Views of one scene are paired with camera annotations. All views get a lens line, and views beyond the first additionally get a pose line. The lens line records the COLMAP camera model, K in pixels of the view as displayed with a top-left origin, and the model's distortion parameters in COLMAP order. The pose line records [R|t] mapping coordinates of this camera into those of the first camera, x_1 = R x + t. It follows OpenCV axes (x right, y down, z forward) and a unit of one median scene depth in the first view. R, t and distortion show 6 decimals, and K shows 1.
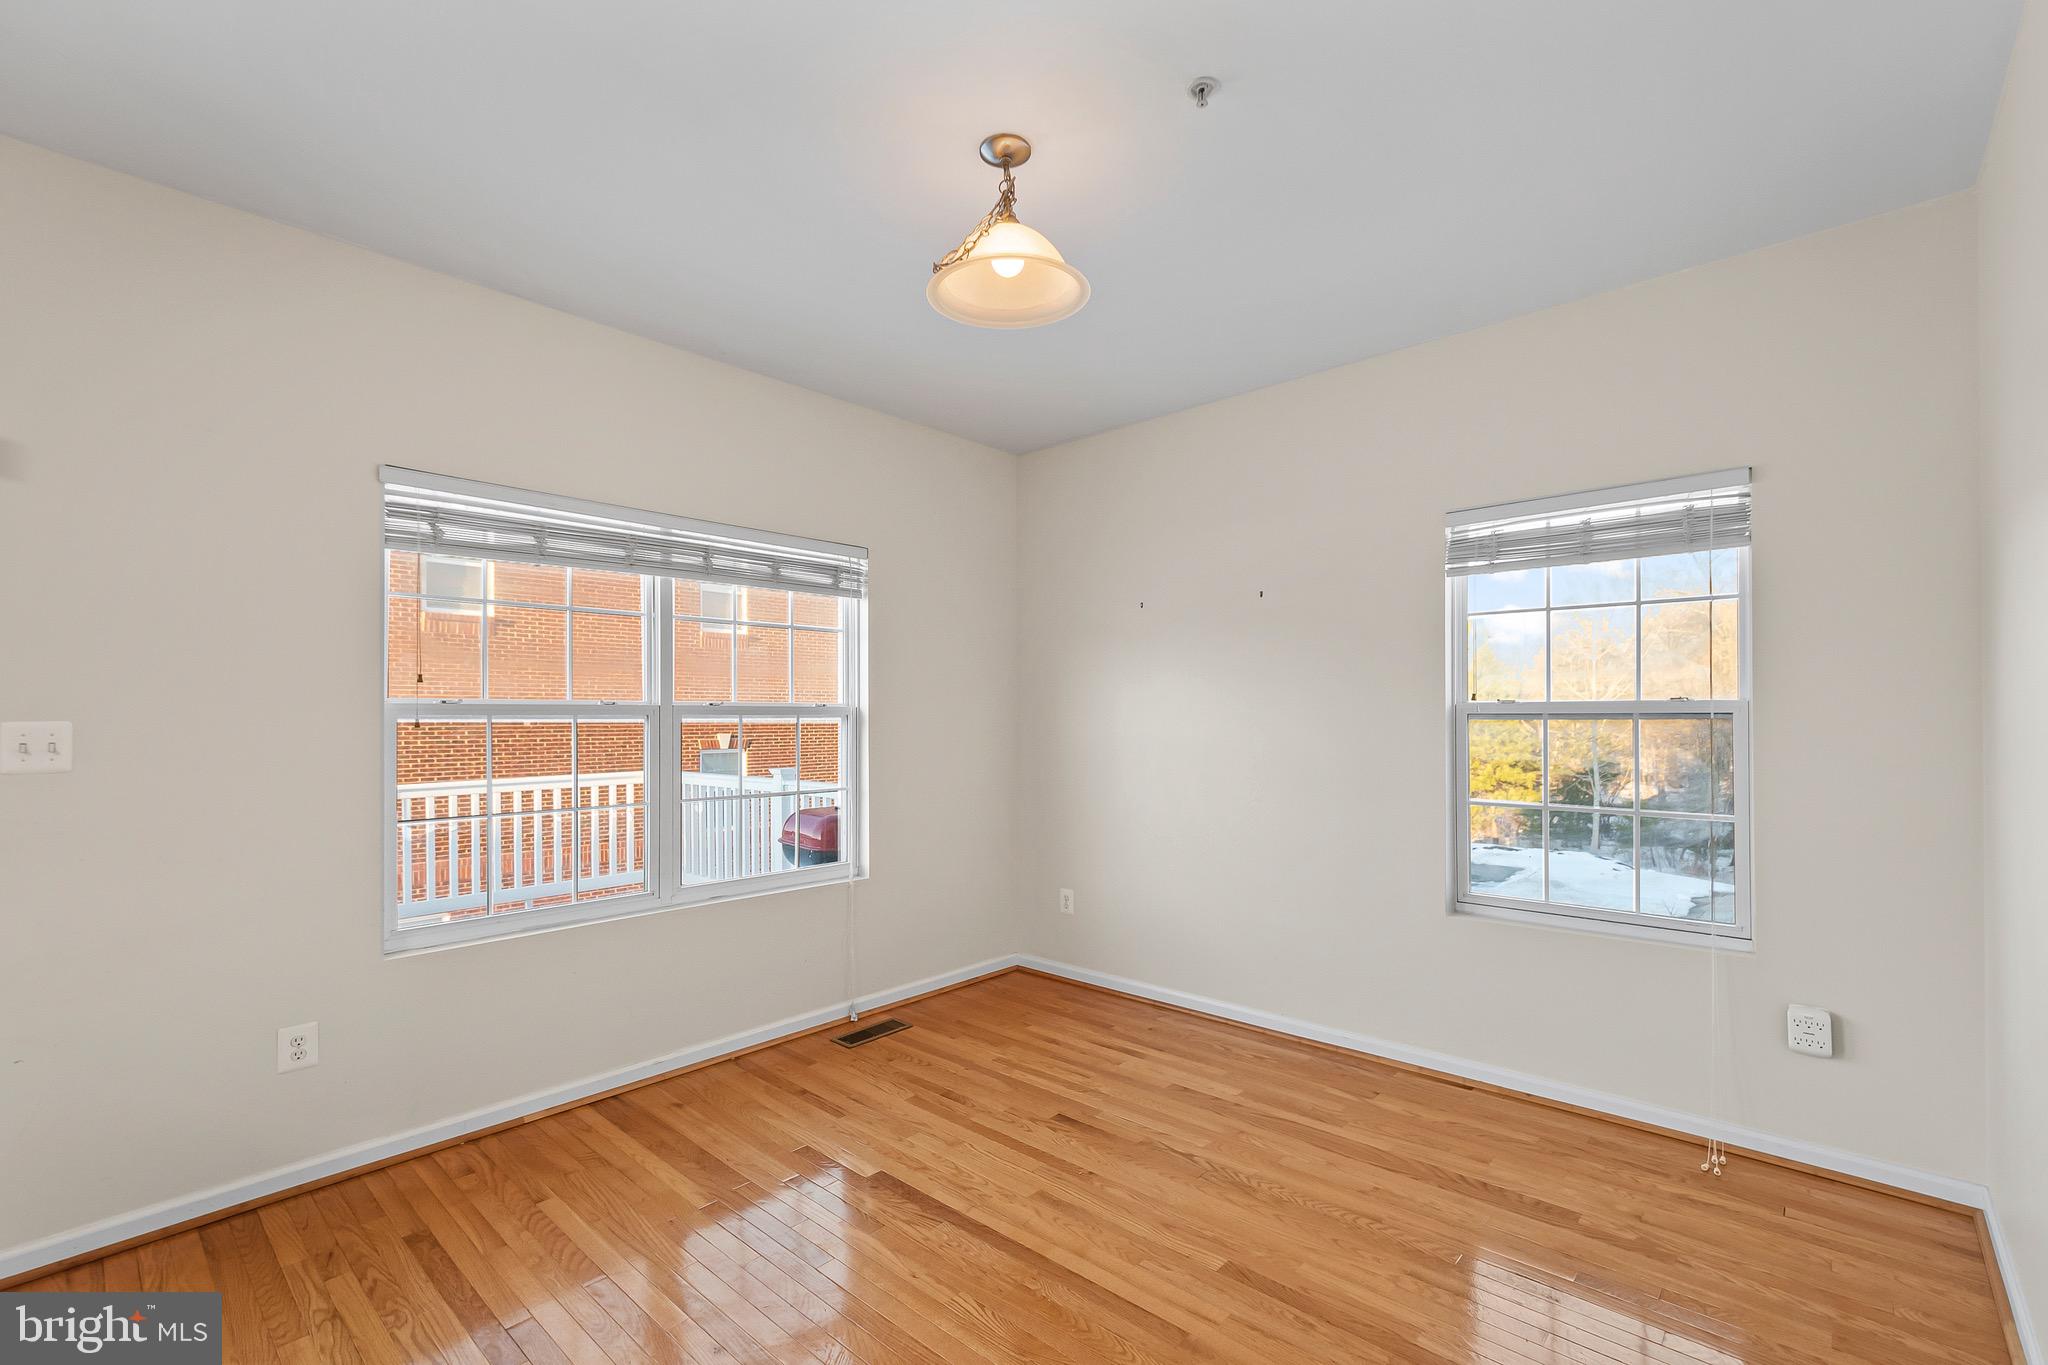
lens RADIAL K [[901.1, 0, 1038.0], [0, 901.1, 718.2], [0, 0, 1]] dist [0.003696, 0.000156]
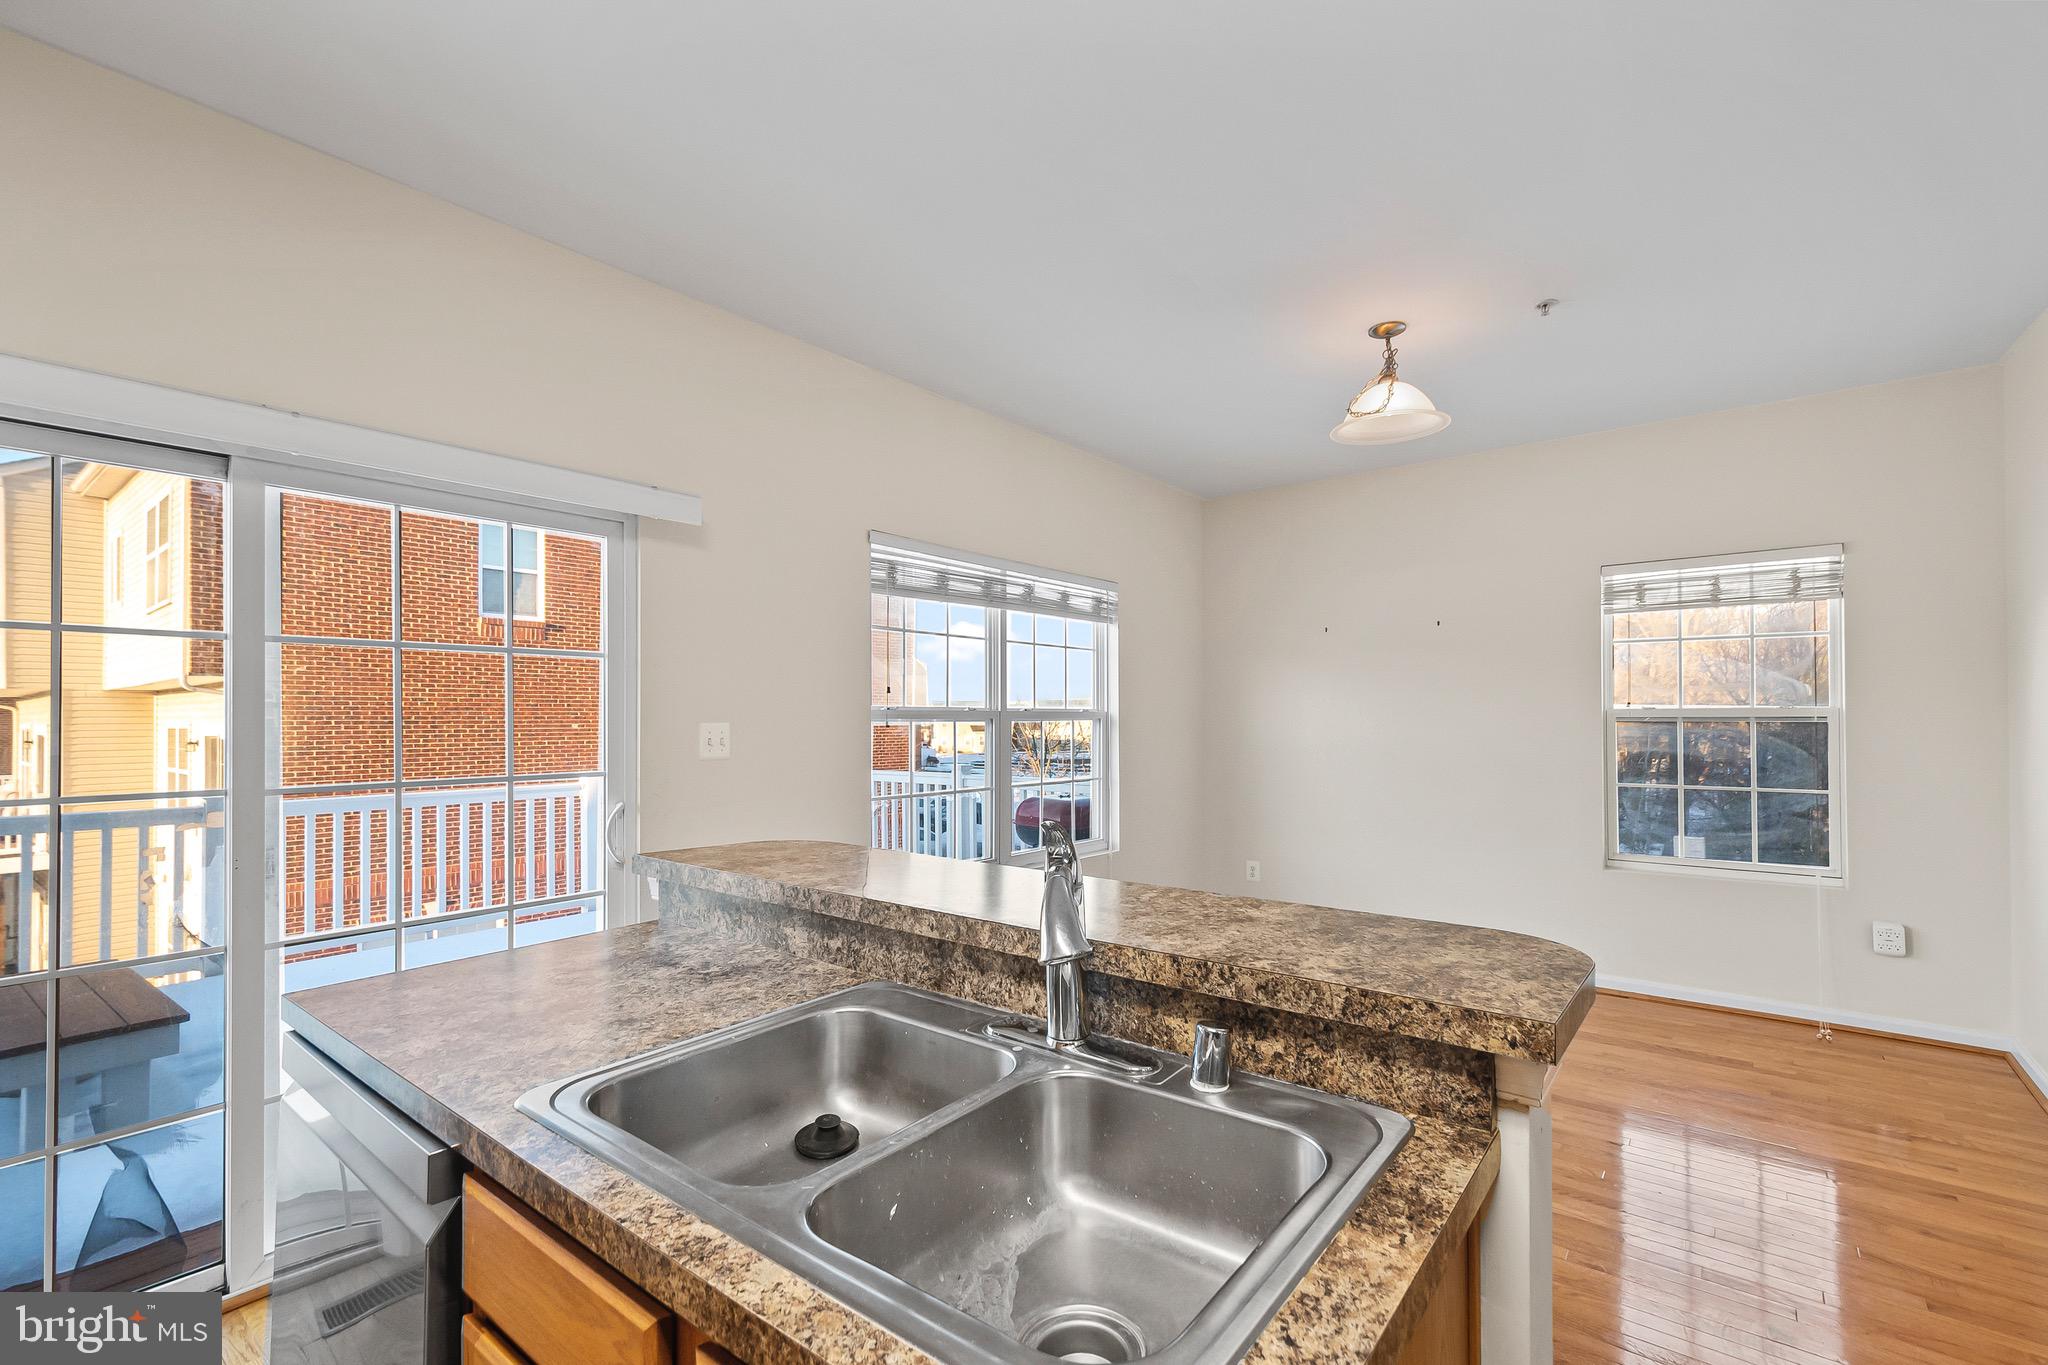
lens RADIAL K [[901.1, 0, 1038.0], [0, 901.1, 718.2], [0, 0, 1]] dist [0.003696, 0.000156]
pose [[0.997934, 0.000342, 0.064250, -0.482632], [-0.000152, 0.999996, -0.002960, -0.000045], [-0.064251, 0.002944, 0.997929, -0.285091]]
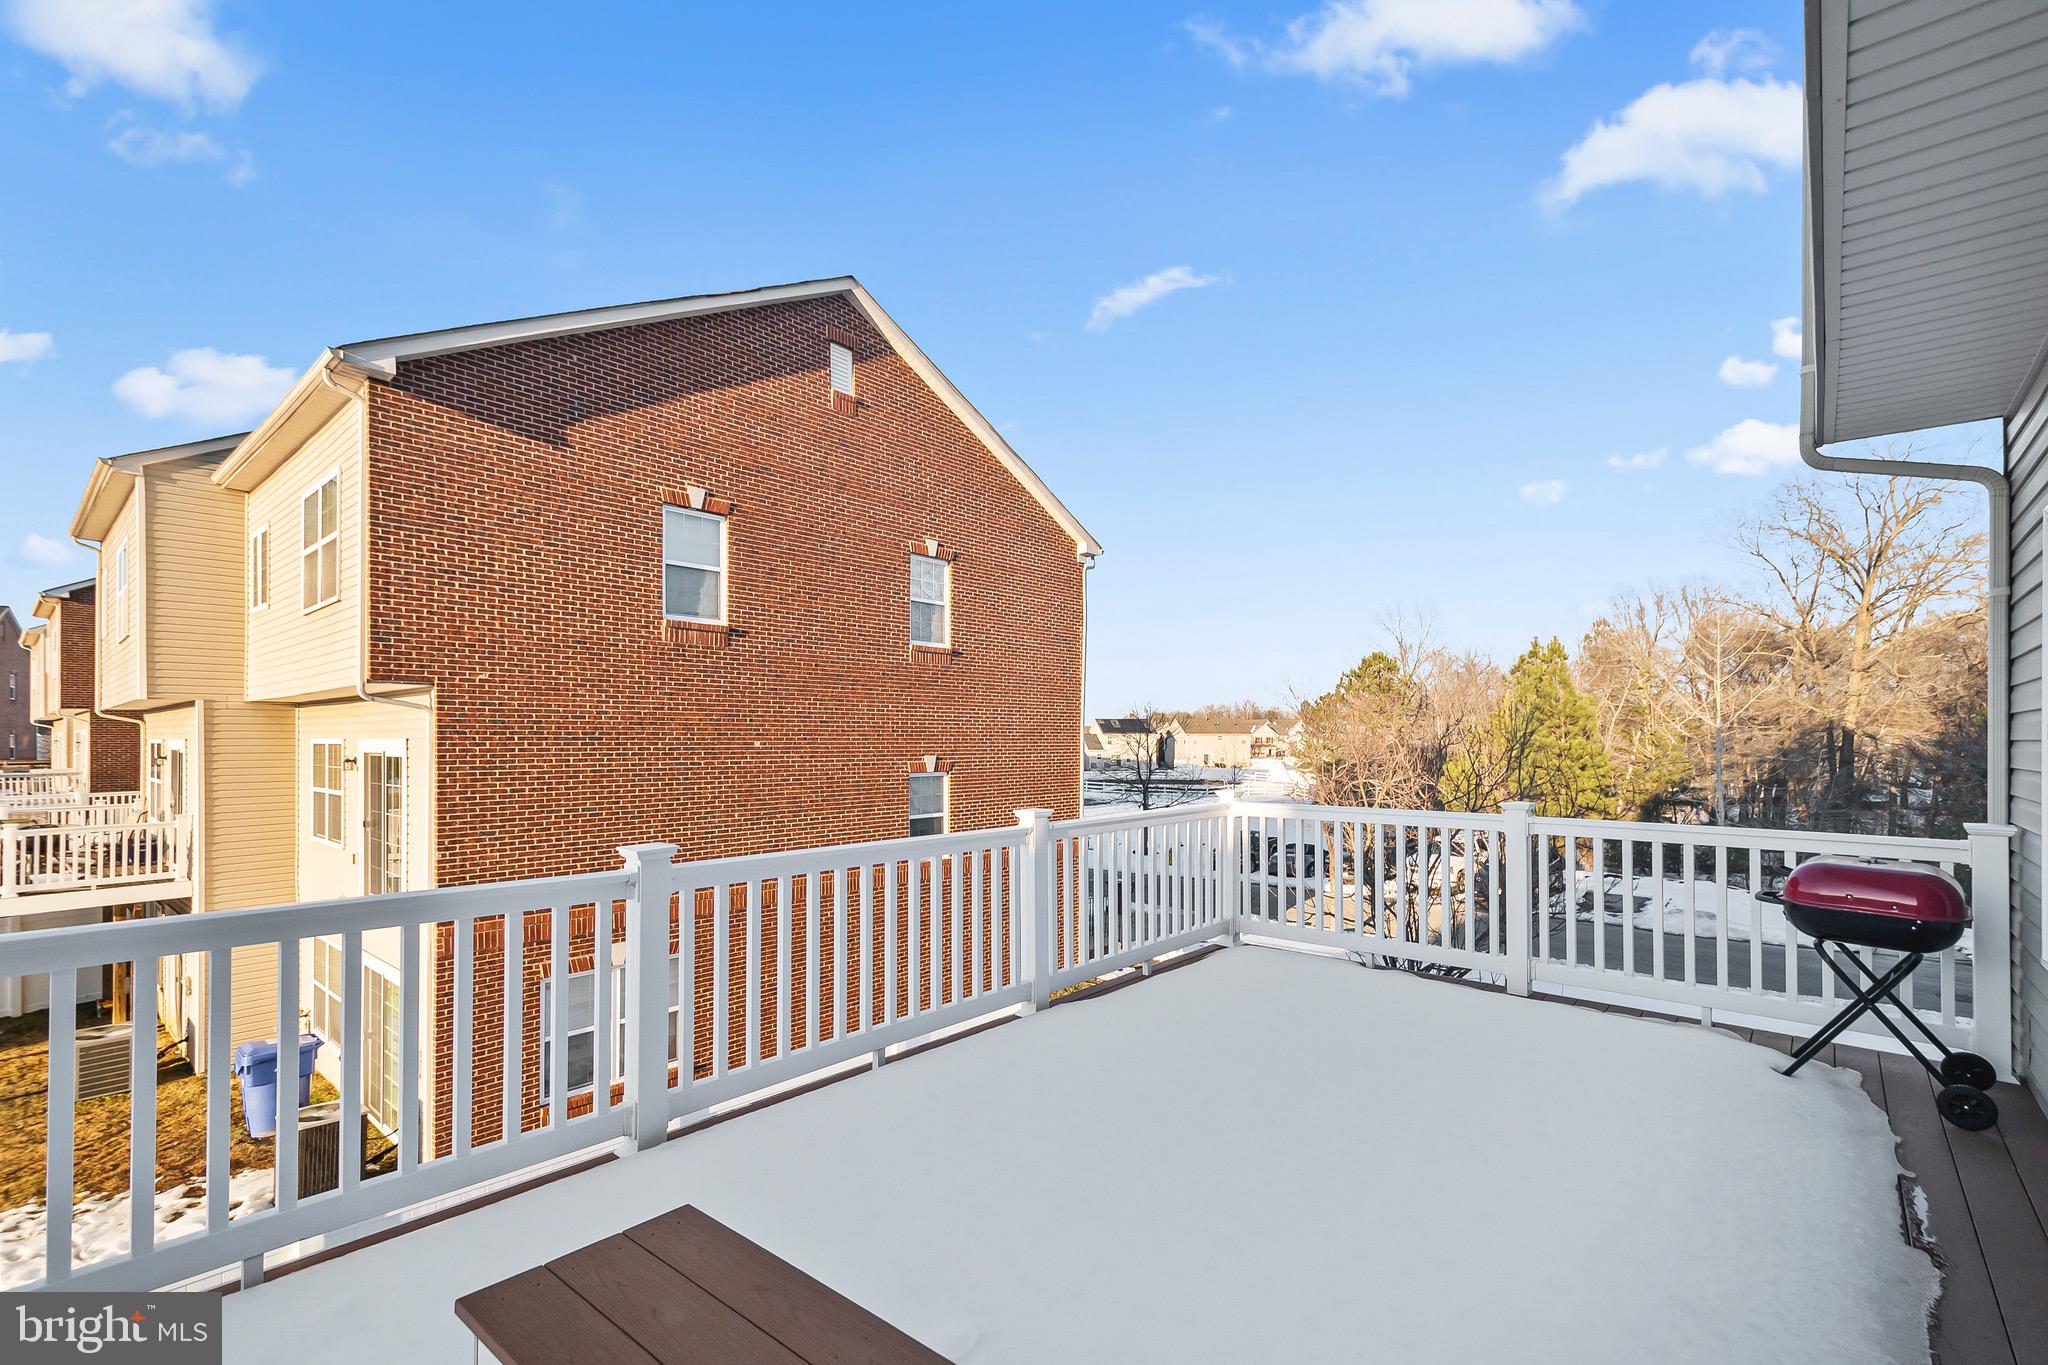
lens RADIAL K [[899.1, 0, 1048.1], [0, 899.1, 734.7], [0, 0, 1]] dist [0.003252, 0.000346]
pose [[0.999673, 0.004996, 0.025070, -1.364061], [-0.004851, 0.999971, -0.005833, 0.004226], [-0.025098, 0.005709, 0.999669, 0.385134]]
